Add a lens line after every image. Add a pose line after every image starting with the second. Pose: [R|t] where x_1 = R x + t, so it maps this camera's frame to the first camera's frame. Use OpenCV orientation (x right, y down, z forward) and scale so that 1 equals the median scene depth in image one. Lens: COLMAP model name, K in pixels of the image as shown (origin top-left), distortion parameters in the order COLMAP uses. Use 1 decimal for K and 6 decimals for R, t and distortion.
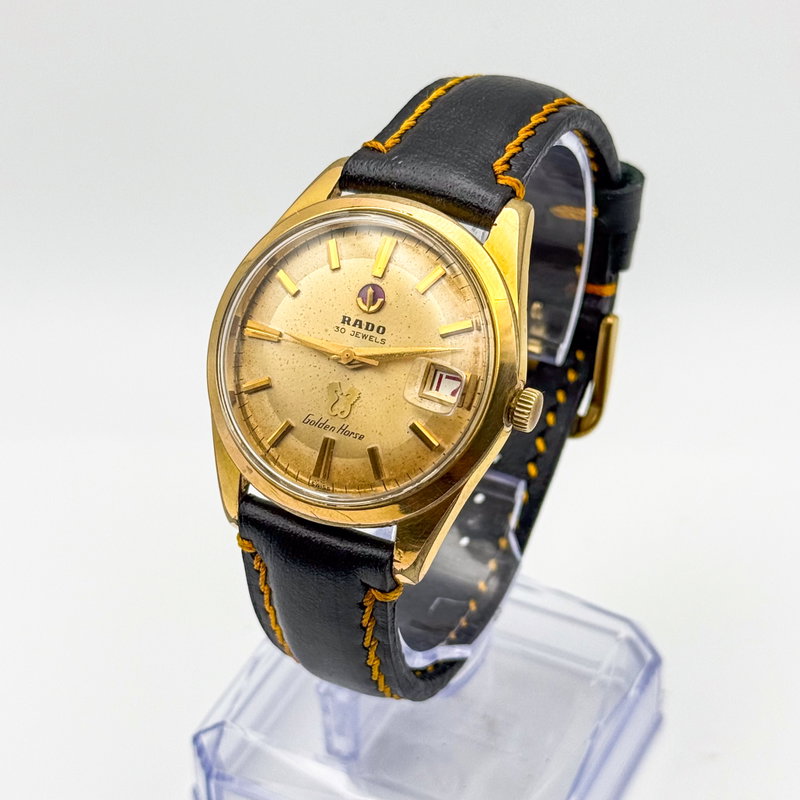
lens RADIAL K [[2139.4, 0, 400.0], [0, 2139.4, 400.0], [0, 0, 1]] dist [0.044501, 0.562203]
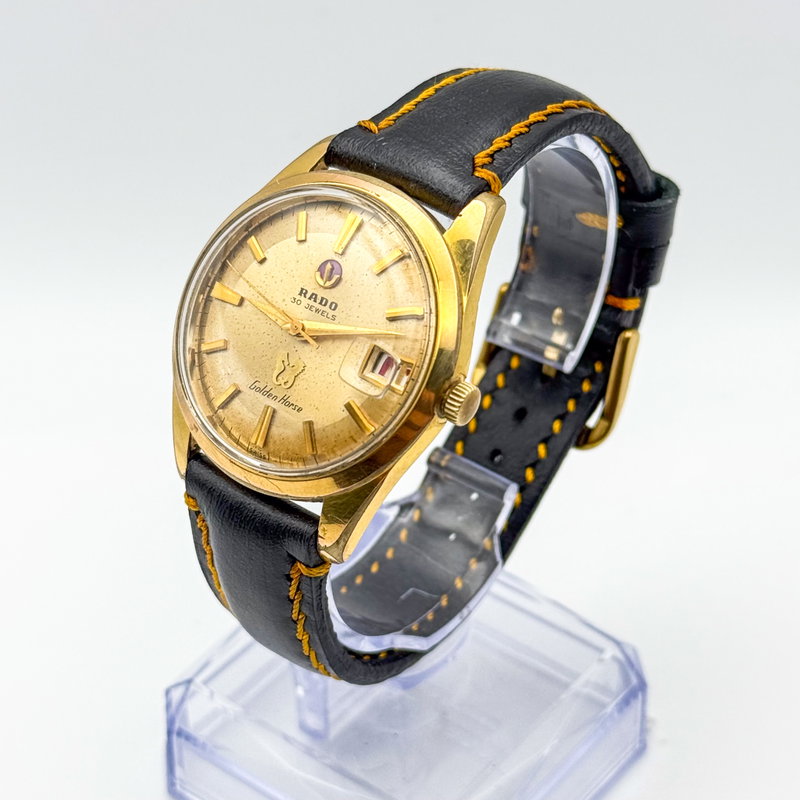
lens RADIAL K [[2139.4, 0, 400.0], [0, 2139.4, 400.0], [0, 0, 1]] dist [0.044501, 0.562203]
pose [[0.979598, 0.129735, -0.153480, 0.175465], [-0.130665, 0.991418, 0.004057, 0.002648], [0.152689, 0.016081, 0.988143, 0.014625]]
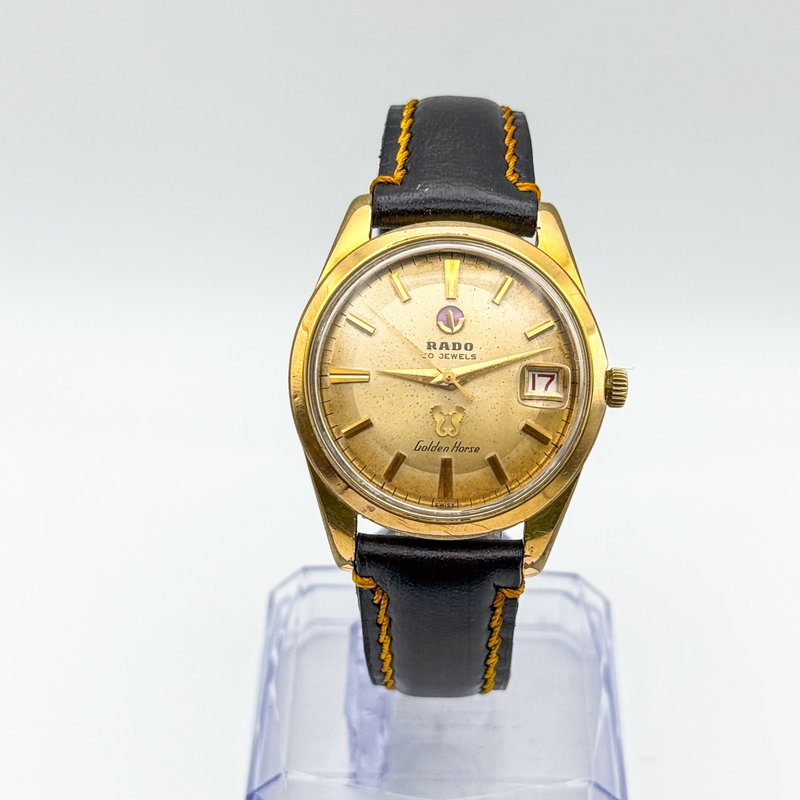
lens RADIAL K [[2139.4, 0, 400.0], [0, 2139.4, 400.0], [0, 0, 1]] dist [0.044501, 0.562203]
pose [[0.904610, -0.228965, 0.359522, -0.411322], [0.232471, 0.972005, 0.034099, -0.049413], [-0.357265, 0.052732, 0.932513, 0.028707]]
